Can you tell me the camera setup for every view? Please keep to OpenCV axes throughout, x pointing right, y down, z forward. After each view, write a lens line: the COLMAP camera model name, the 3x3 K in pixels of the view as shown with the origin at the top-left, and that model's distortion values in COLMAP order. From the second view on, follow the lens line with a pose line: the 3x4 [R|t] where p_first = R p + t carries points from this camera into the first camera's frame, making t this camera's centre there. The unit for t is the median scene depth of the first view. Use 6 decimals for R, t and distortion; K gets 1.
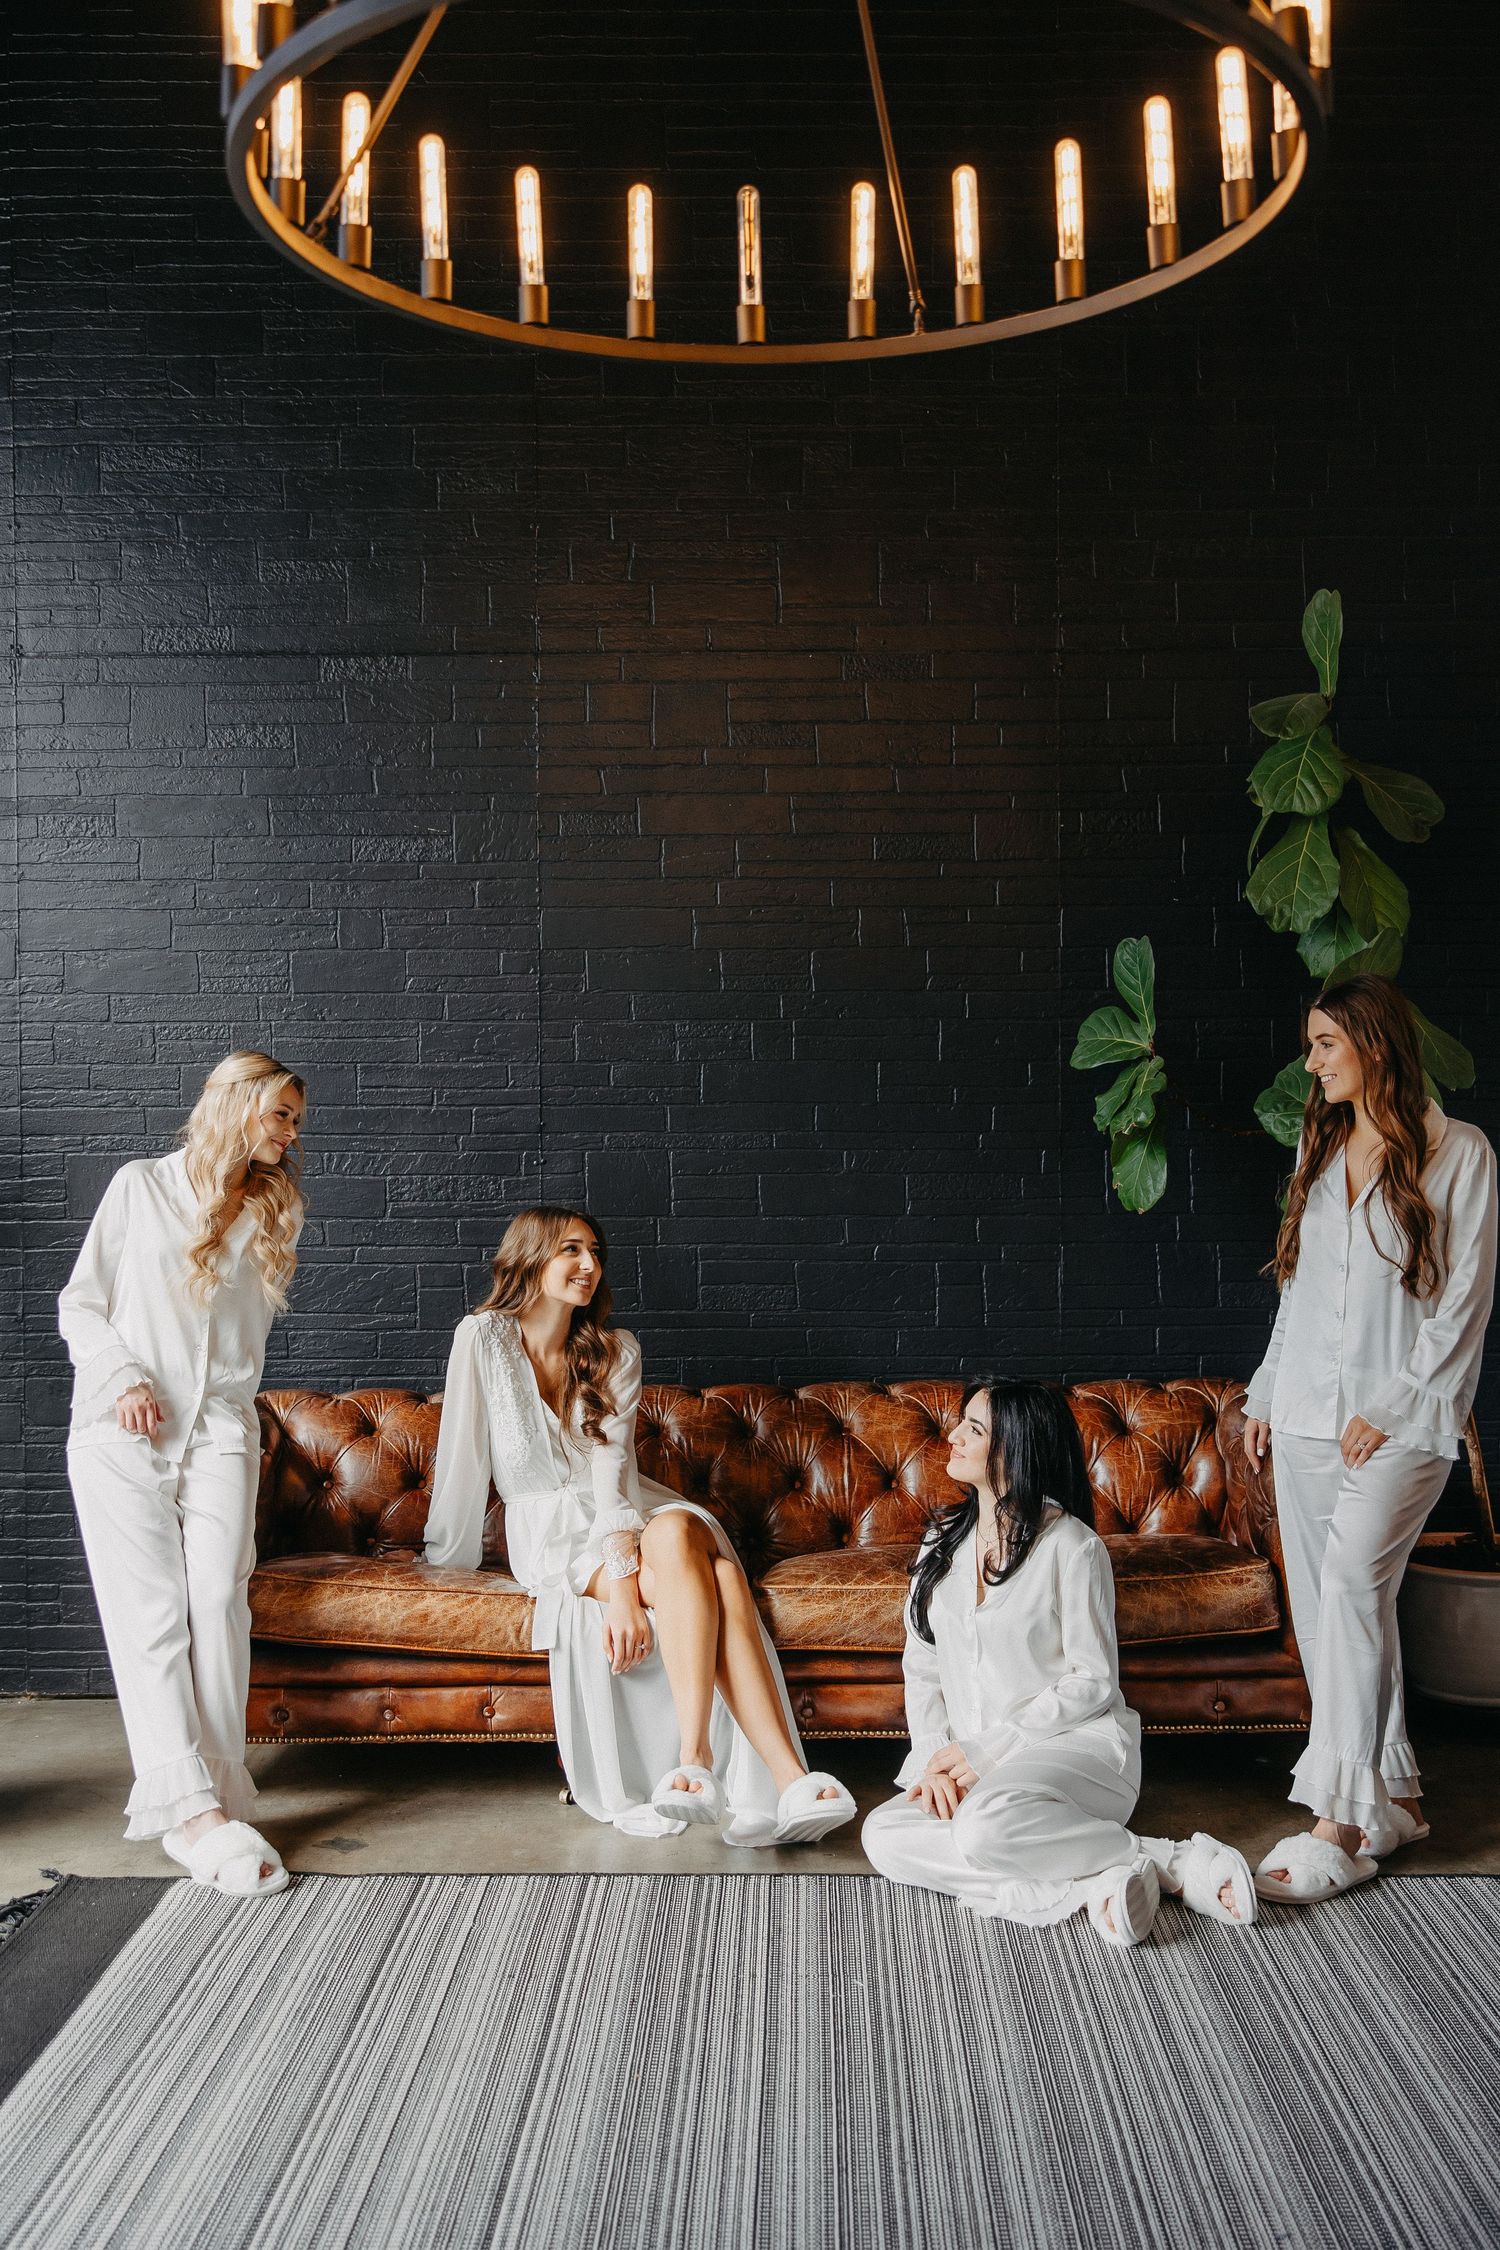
lens RADIAL K [[2311.3, 0, 739.9], [0, 2311.3, 1152.0], [0, 0, 1]] dist [-0.003205, 0.022720]
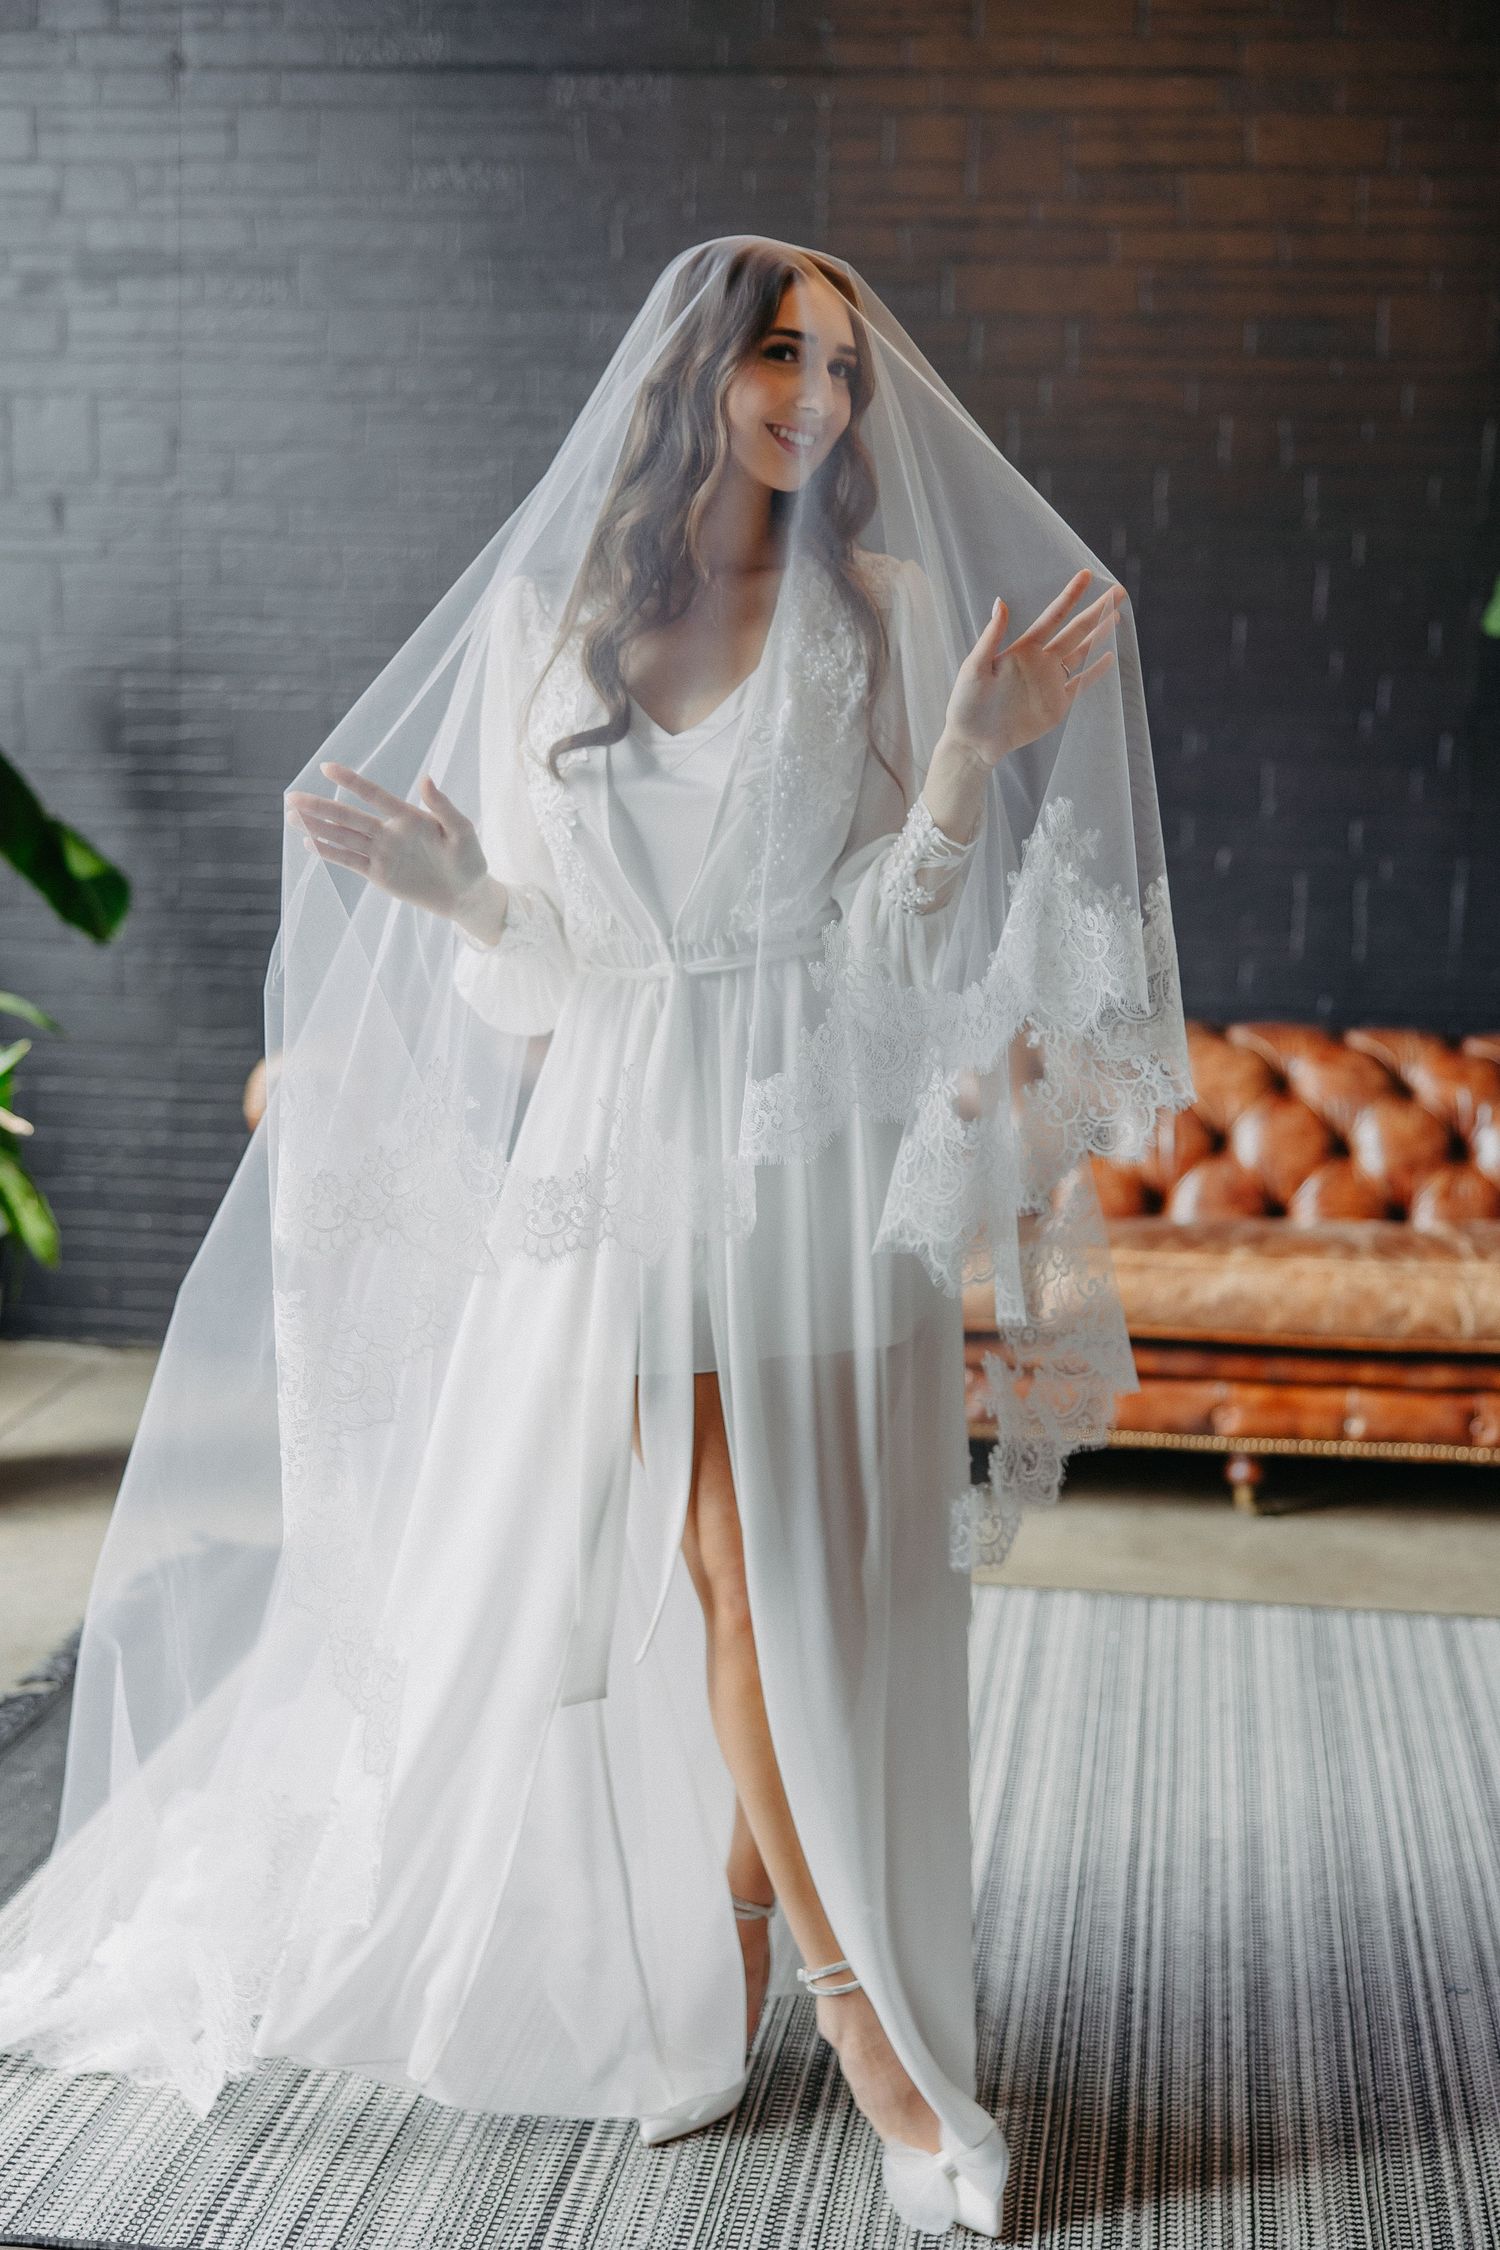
lens RADIAL K [[3087.6, 0, 751.5], [0, 3087.6, 1136.5], [0, 0, 1]] dist [0.016773, -0.044284]
pose [[0.992721, 0.048993, -0.110025, 0.021280], [-0.034677, 0.991110, 0.128448, 0.007460], [0.115339, -0.123697, 0.985594, -0.081429]]
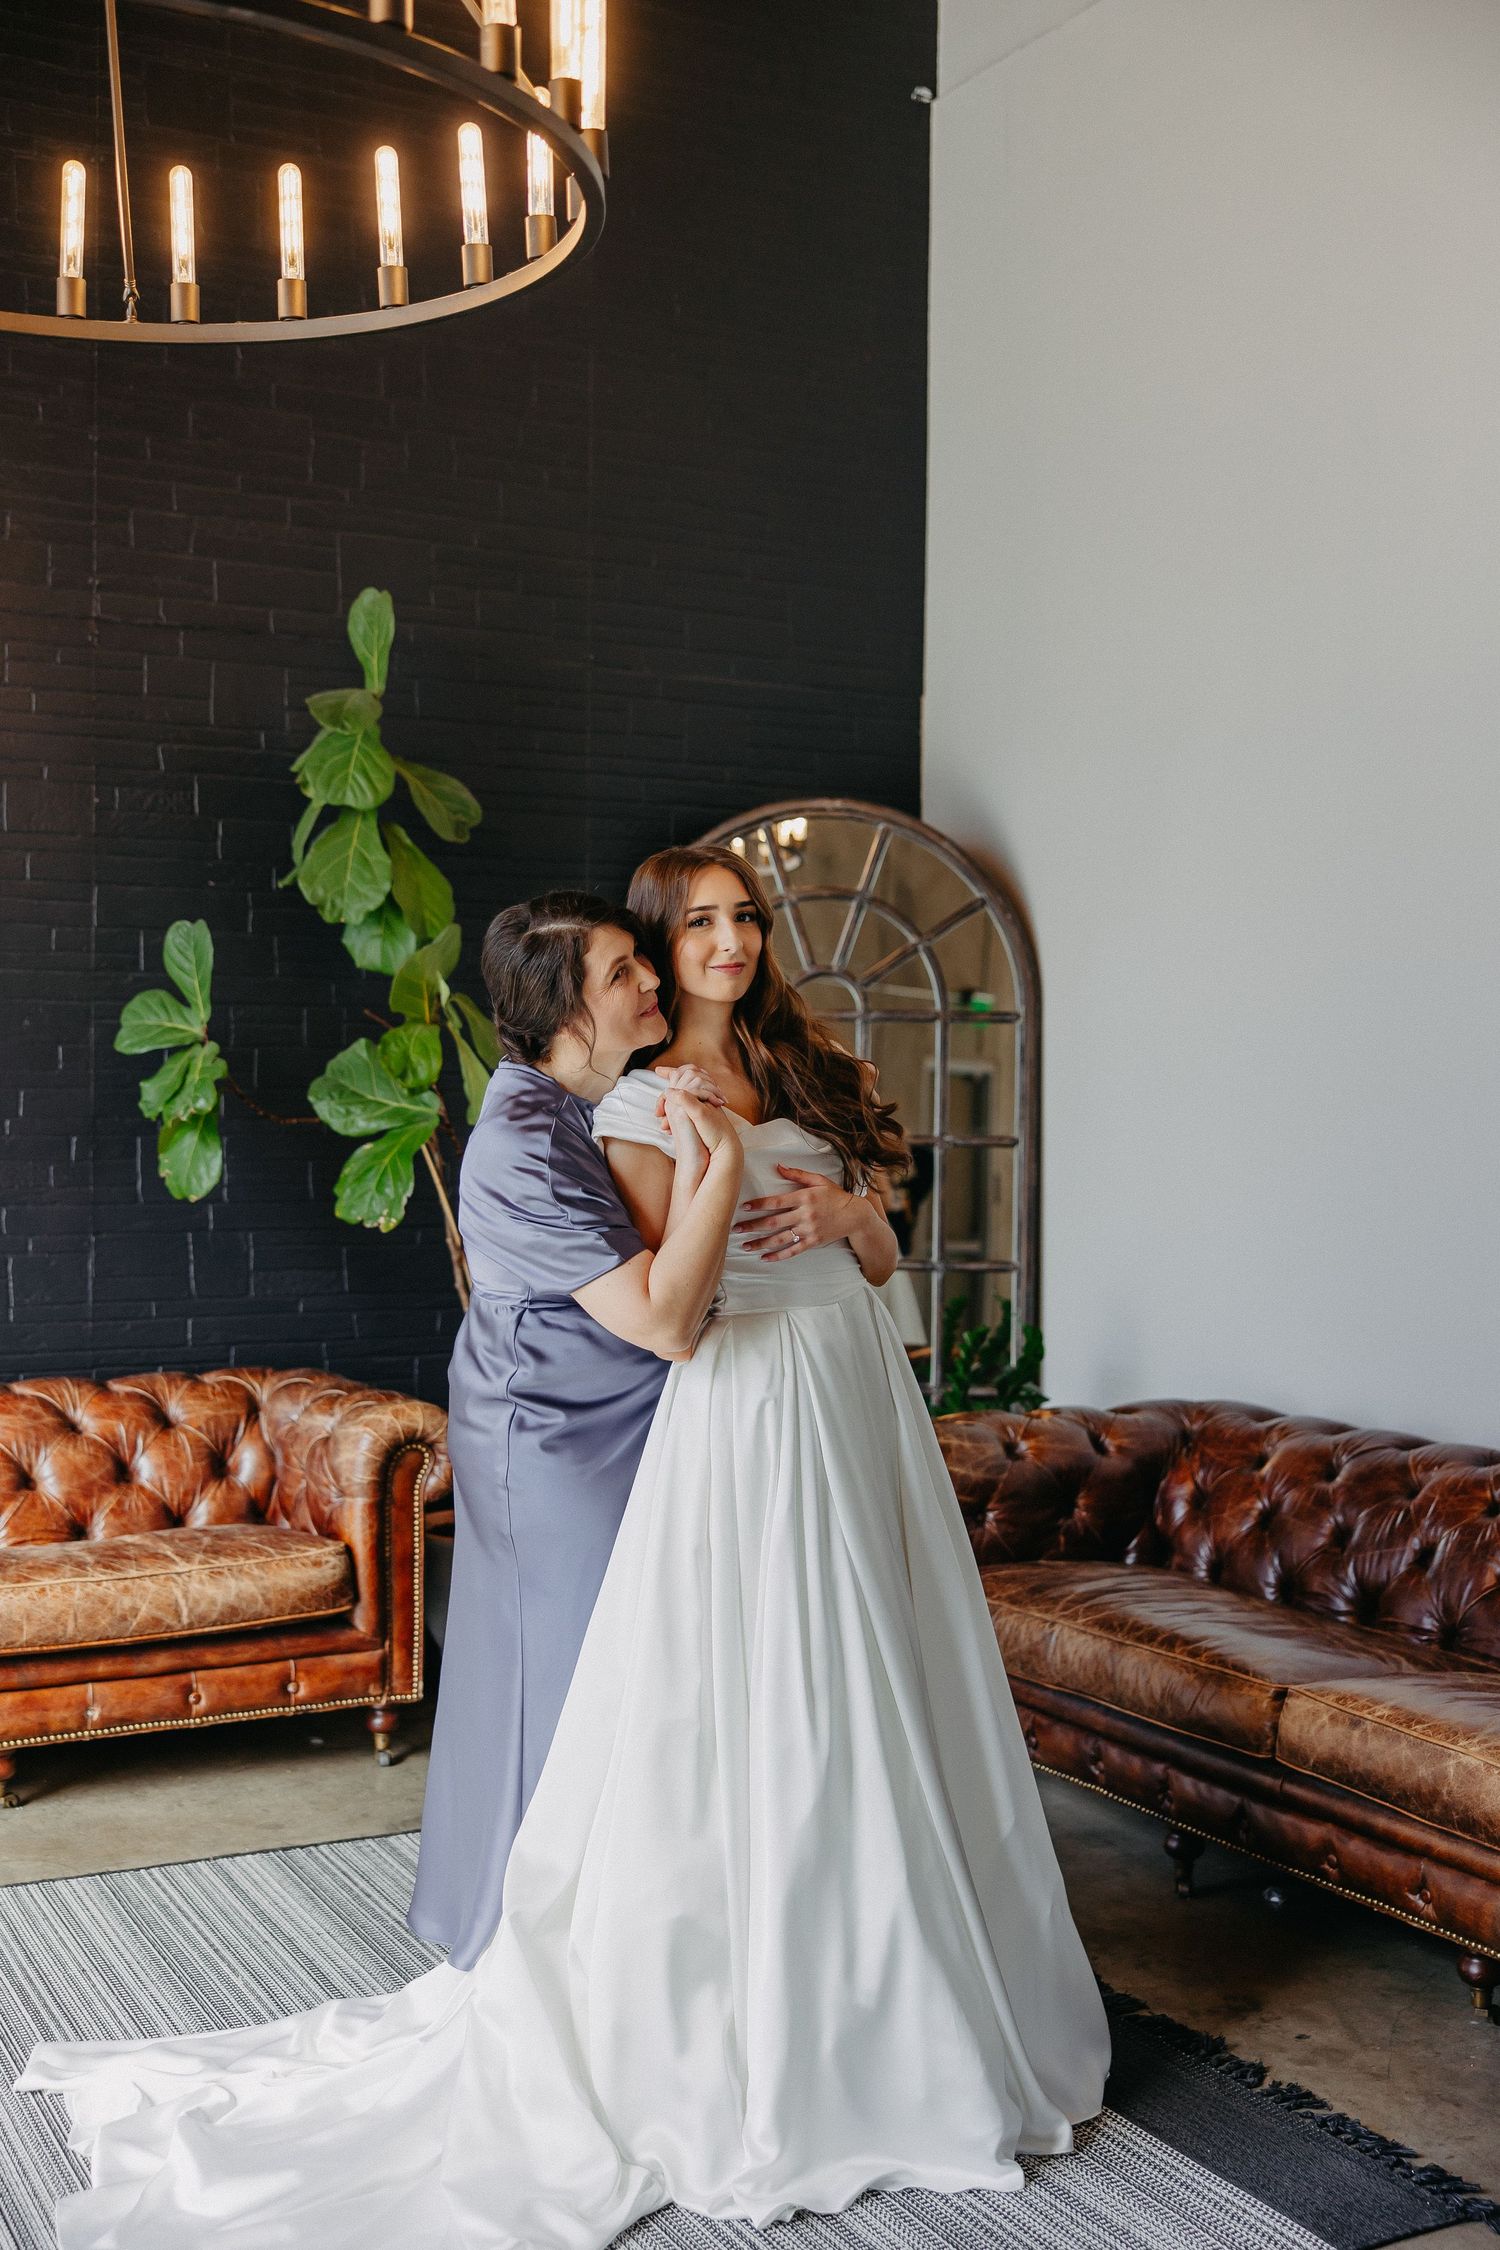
lens RADIAL K [[2532.5, 0, 748.3], [0, 2532.5, 1144.9], [0, 0, 1]] dist [0.001848, -0.008644]
pose [[0.881424, 0.006008, 0.472287, -0.129943], [-0.005446, 0.999982, -0.002558, 0.004061], [-0.472294, -0.000317, 0.881441, -0.064216]]
